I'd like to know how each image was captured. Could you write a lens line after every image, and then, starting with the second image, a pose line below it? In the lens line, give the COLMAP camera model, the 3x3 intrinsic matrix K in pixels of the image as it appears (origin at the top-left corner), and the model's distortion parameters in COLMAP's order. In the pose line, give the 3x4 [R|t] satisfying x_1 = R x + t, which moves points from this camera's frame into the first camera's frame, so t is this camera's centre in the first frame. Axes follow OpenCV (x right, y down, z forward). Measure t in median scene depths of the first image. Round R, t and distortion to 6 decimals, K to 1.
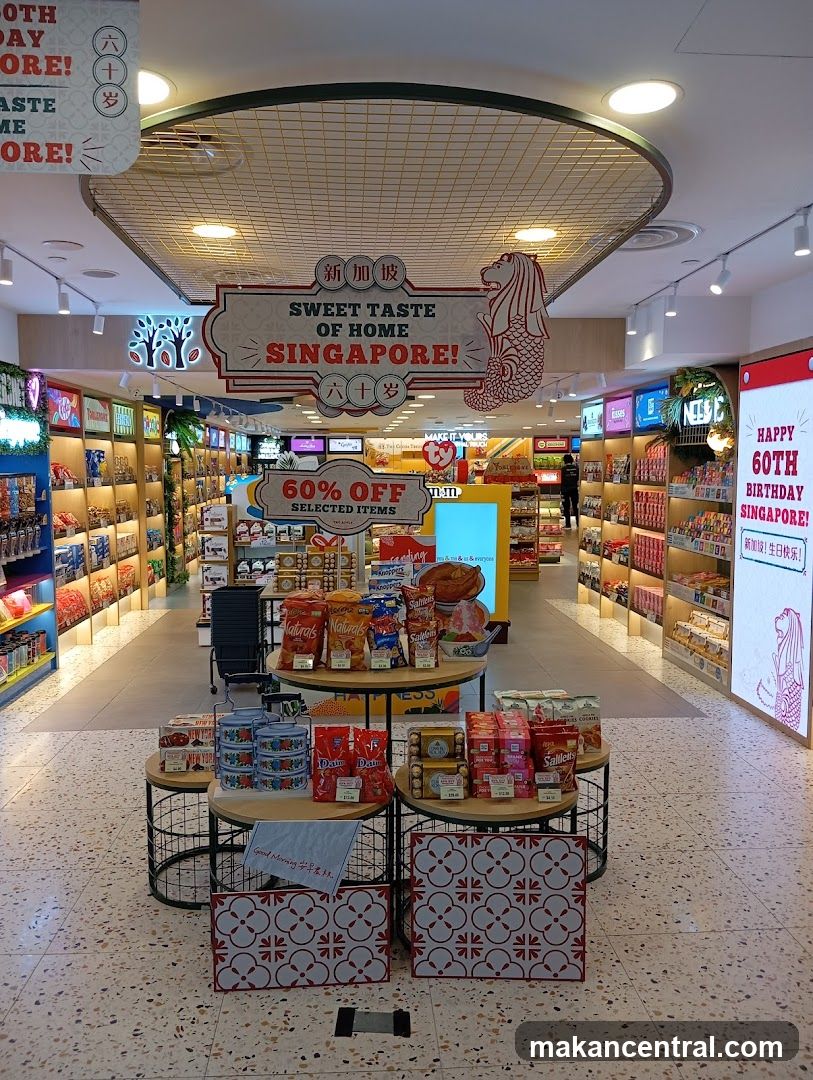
lens RADIAL K [[867.3, 0, 406.8], [0, 867.3, 533.2], [0, 0, 1]] dist [0.018751, -0.049637]
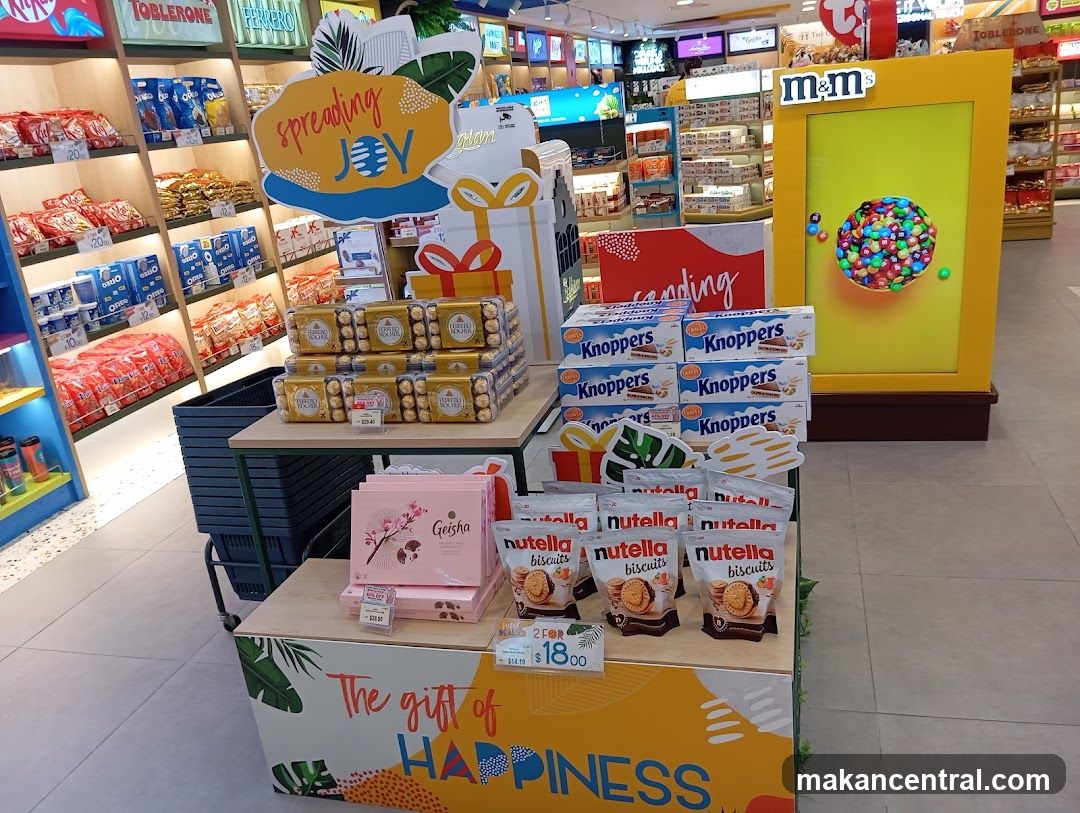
lens RADIAL K [[867.3, 0, 539.0], [0, 867.3, 409.0], [0, 0, 1]] dist [0.018751, -0.049637]
pose [[0.937684, 0.015960, -0.347123, 0.067418], [0.079582, 0.962532, 0.259229, -0.021146], [0.338254, -0.270699, 0.901280, 0.635373]]
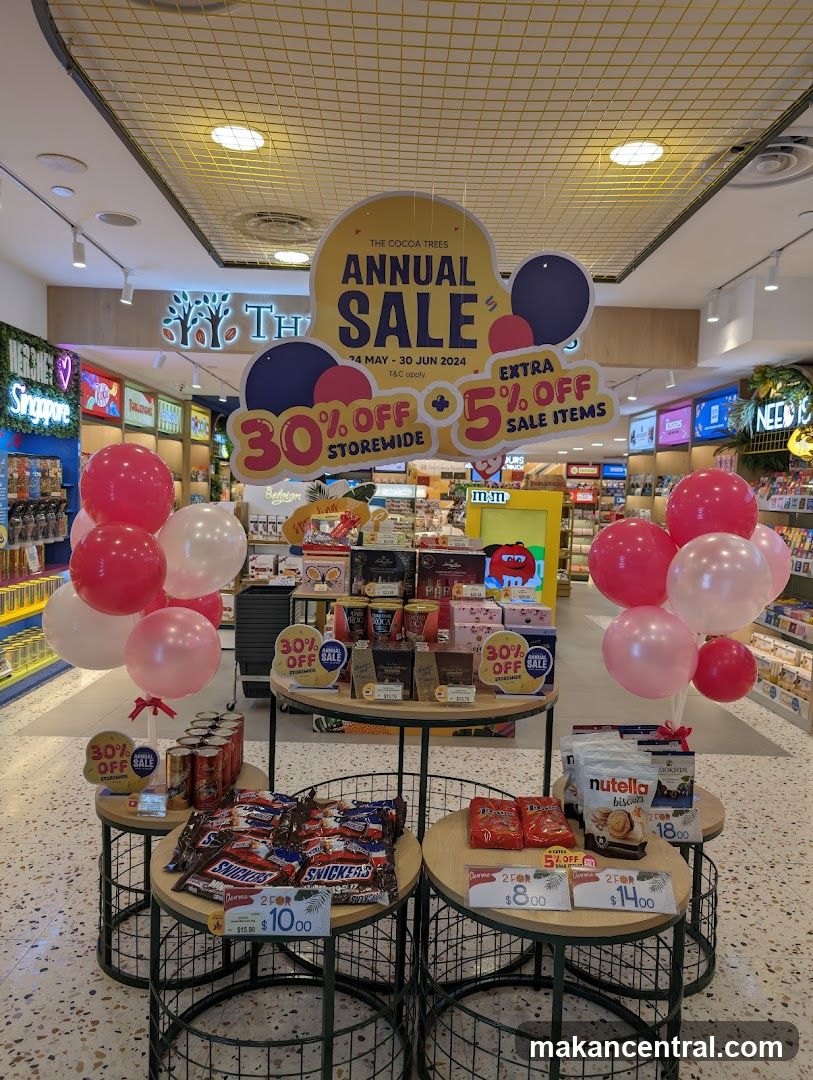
lens RADIAL K [[763.0, 0, 406.9], [0, 763.0, 540.1], [0, 0, 1]] dist [-0.036341, 0.003153]
pose [[0.998172, 0.039835, -0.045454, -0.010515], [-0.040601, 0.999047, -0.016050, 0.019452], [0.044772, 0.017866, 0.998837, 0.189330]]
